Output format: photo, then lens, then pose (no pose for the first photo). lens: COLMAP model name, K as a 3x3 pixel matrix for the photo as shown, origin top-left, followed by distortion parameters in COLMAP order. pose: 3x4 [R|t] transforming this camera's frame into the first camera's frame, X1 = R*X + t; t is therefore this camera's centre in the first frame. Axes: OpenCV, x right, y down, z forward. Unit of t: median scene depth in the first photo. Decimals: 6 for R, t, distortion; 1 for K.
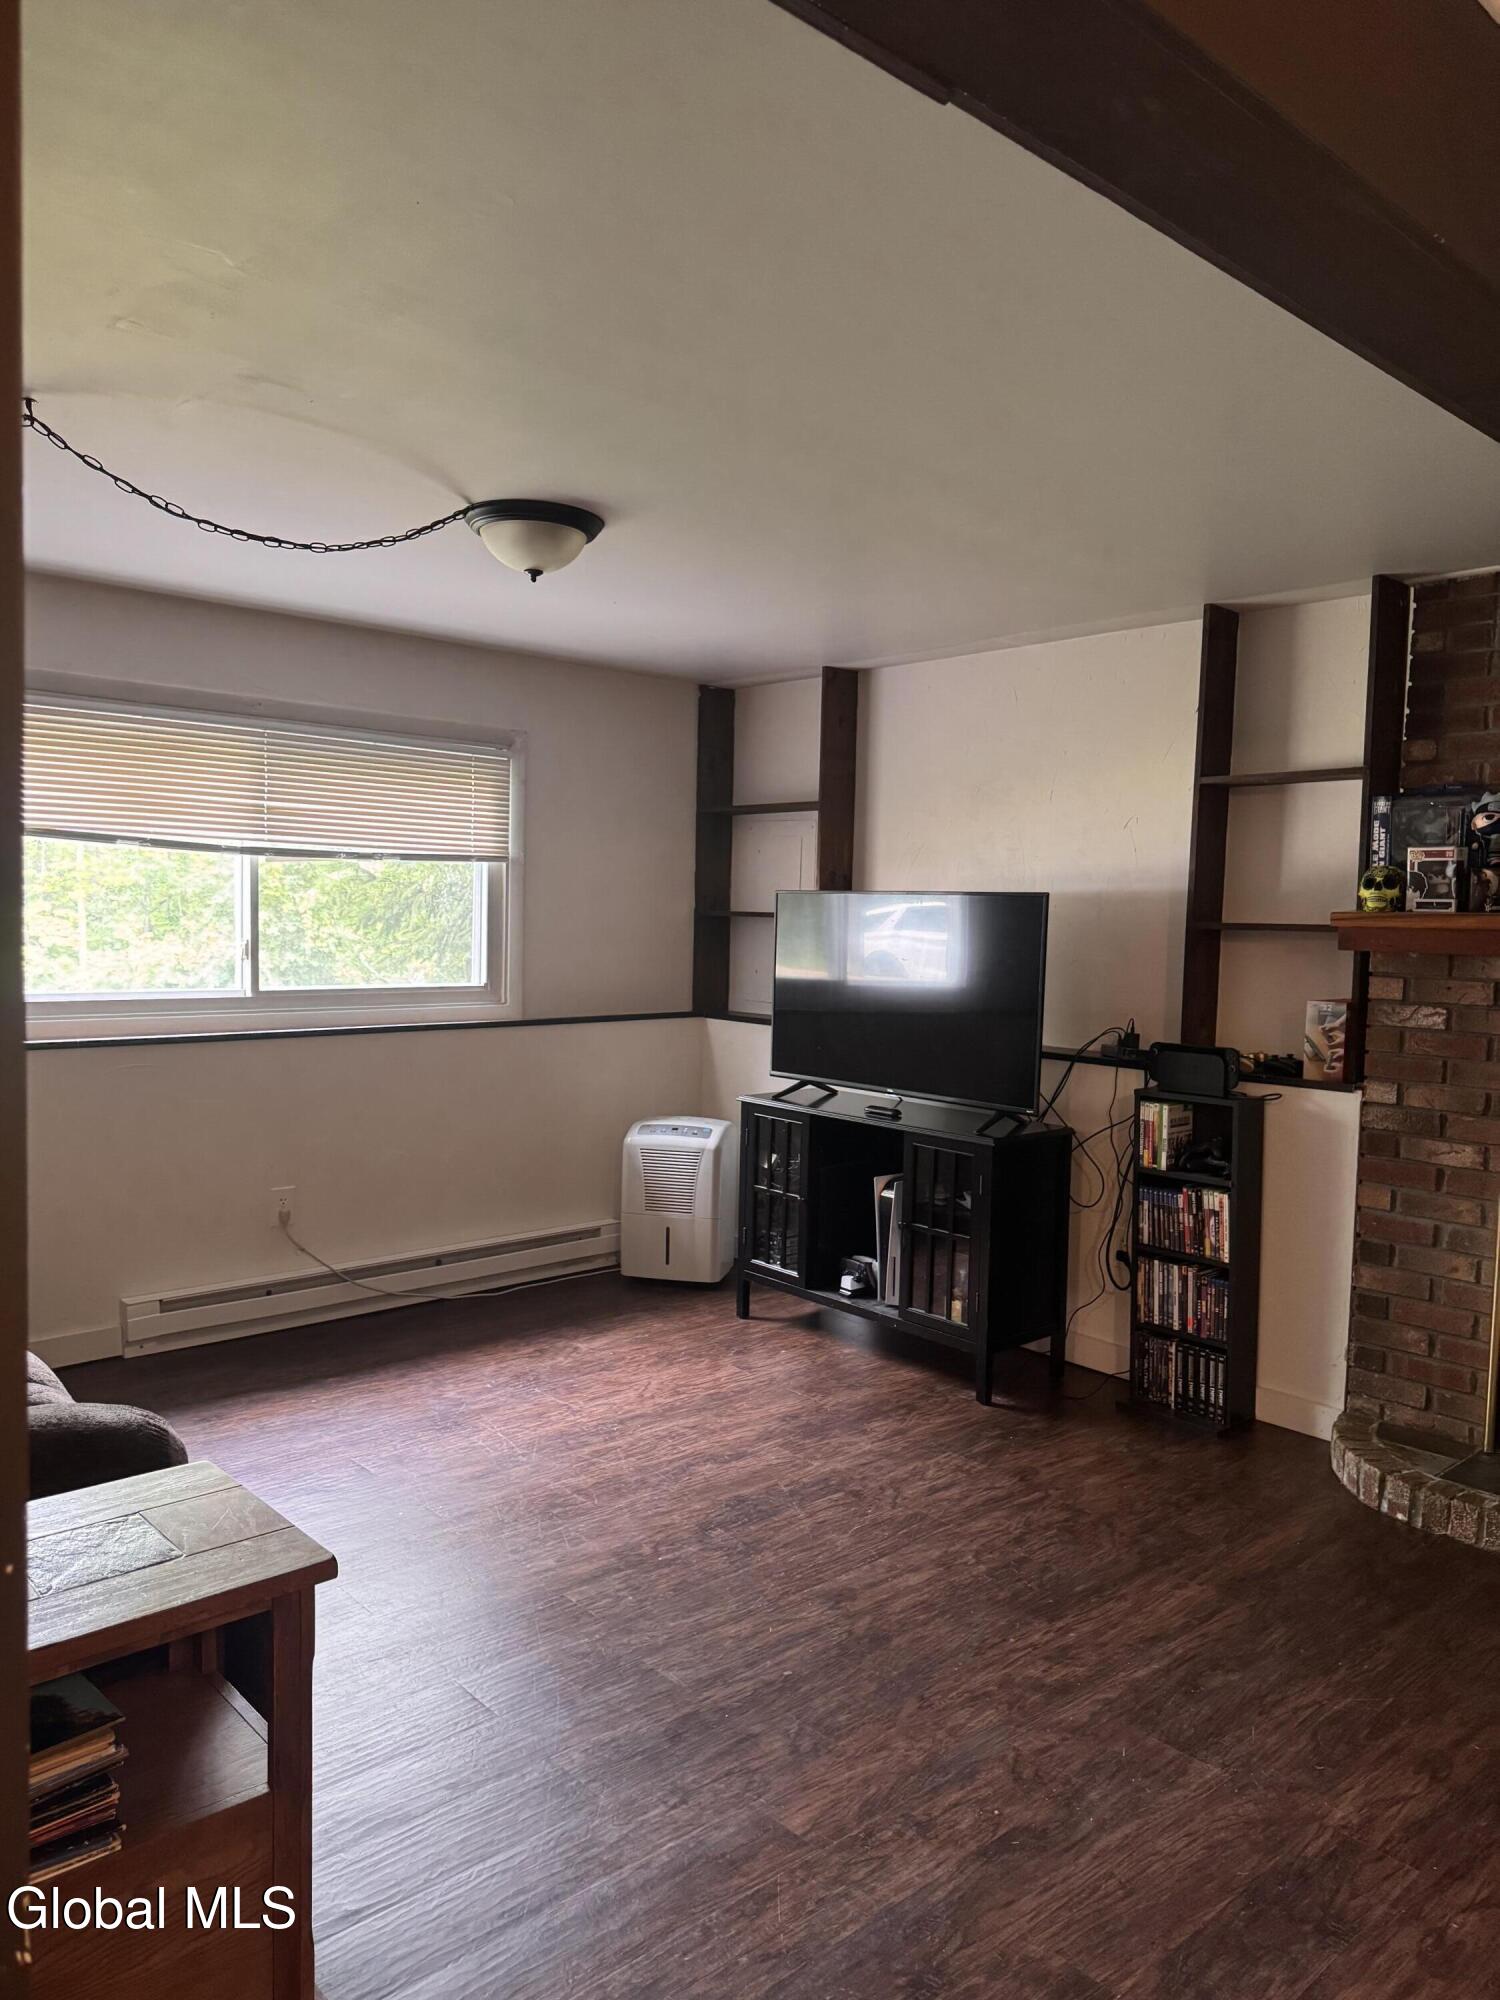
lens RADIAL K [[1425.1, 0, 759.2], [0, 1425.1, 1004.6], [0, 0, 1]] dist [0.171314, -0.334330]
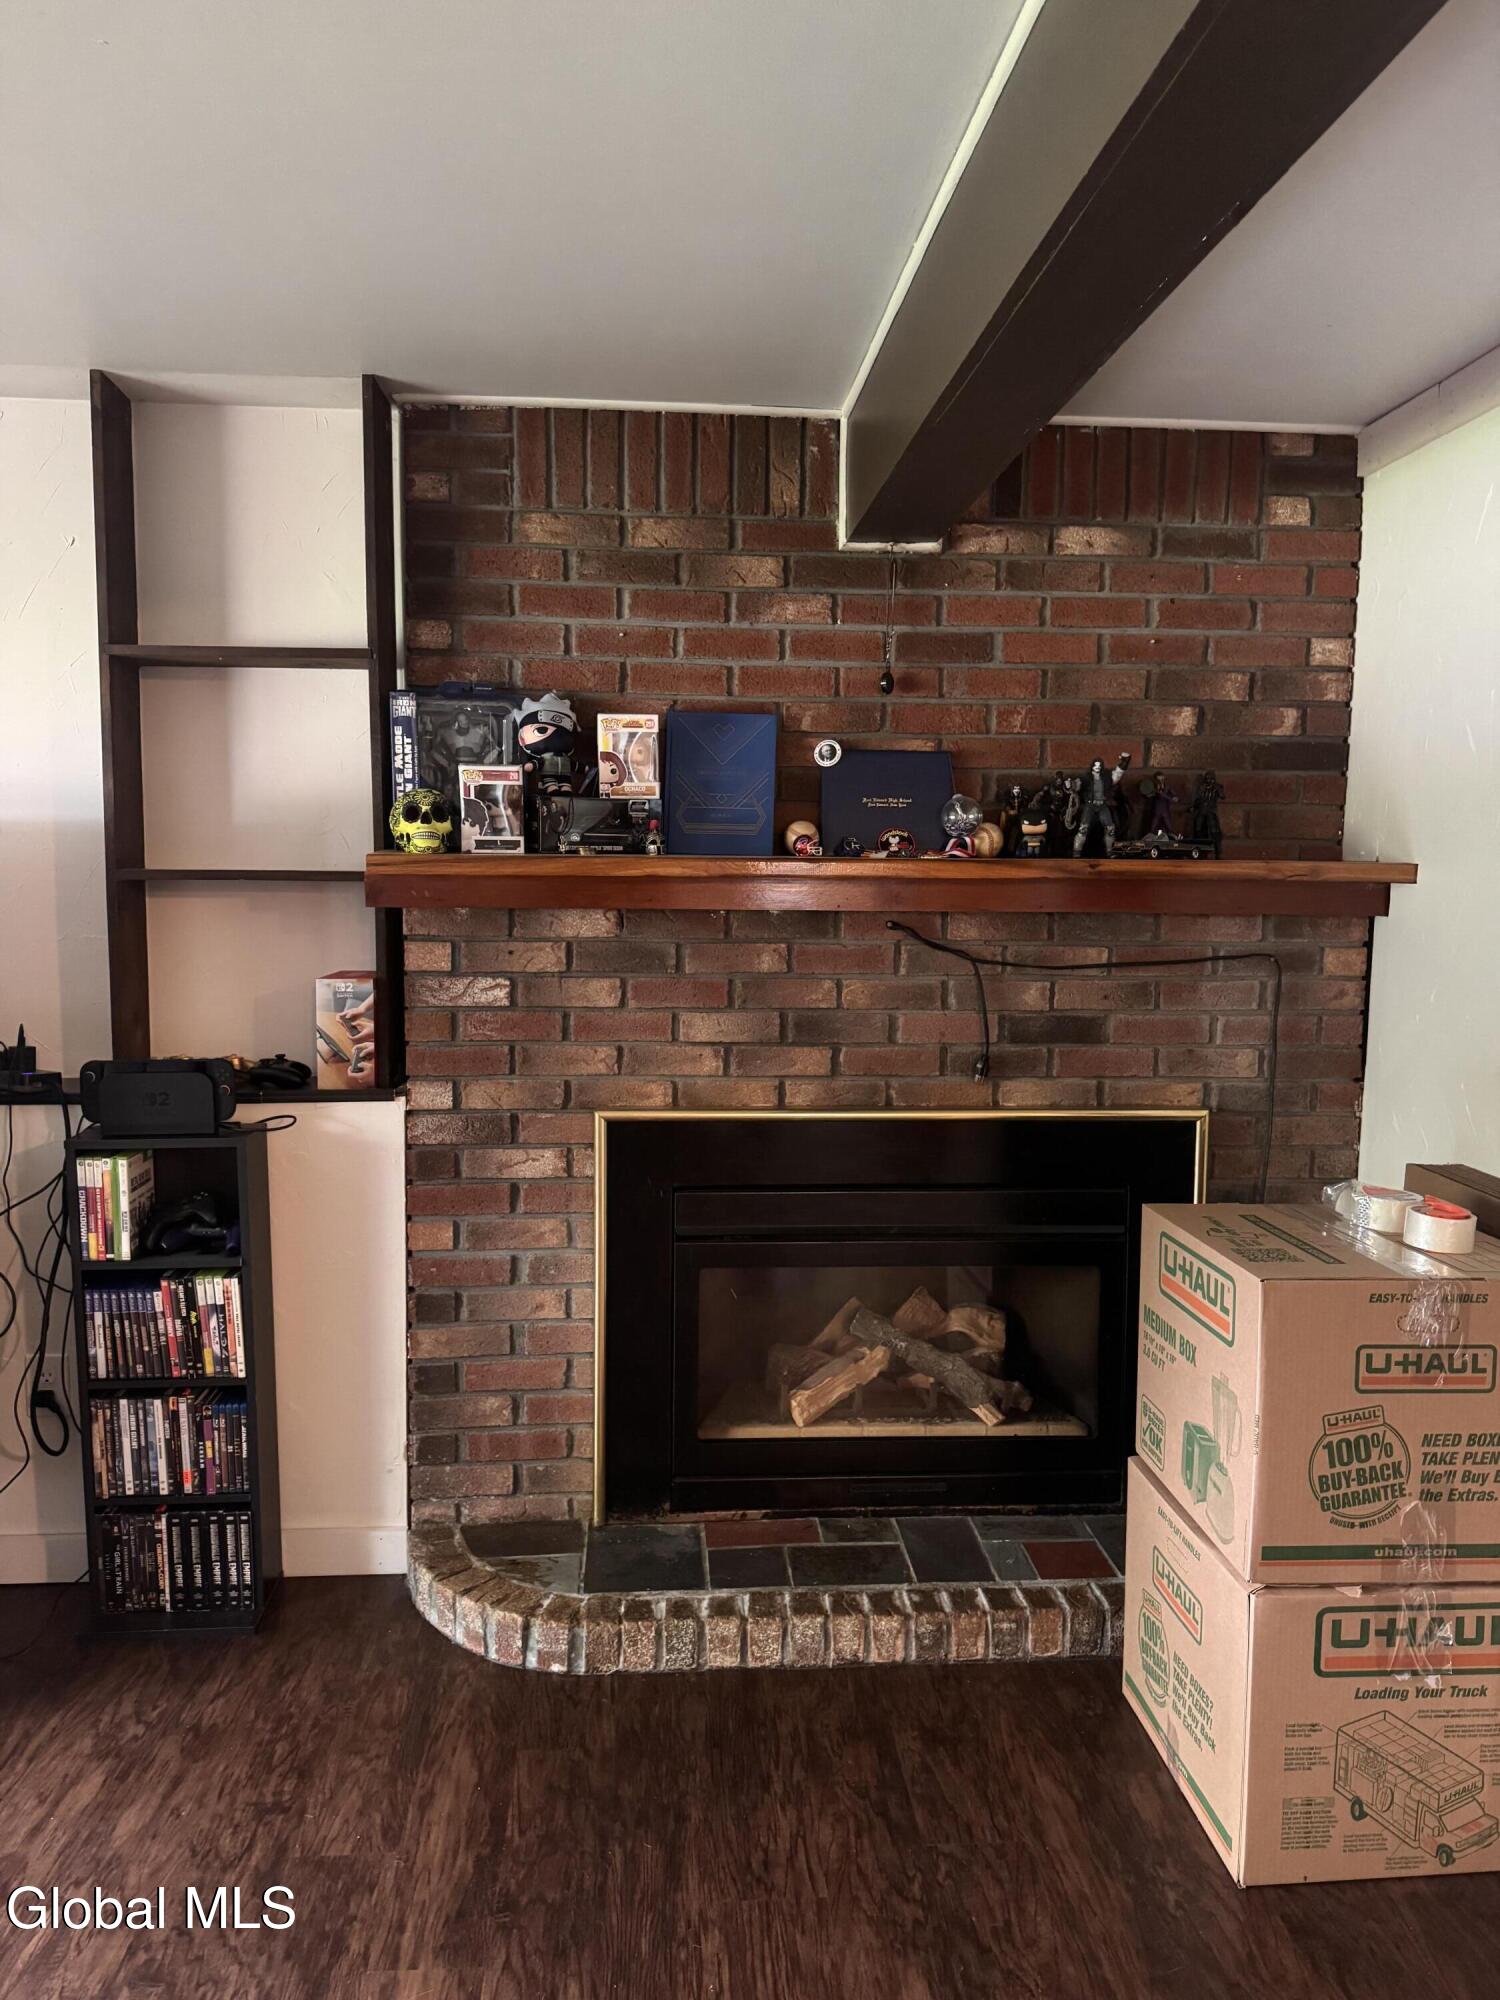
lens RADIAL K [[1425.1, 0, 759.2], [0, 1425.1, 1004.6], [0, 0, 1]] dist [0.171314, -0.334330]
pose [[0.629383, -0.095763, 0.771172, -0.031612], [0.059934, 0.995404, 0.074693, -0.031207], [-0.774781, -0.000791, 0.632229, 0.401881]]
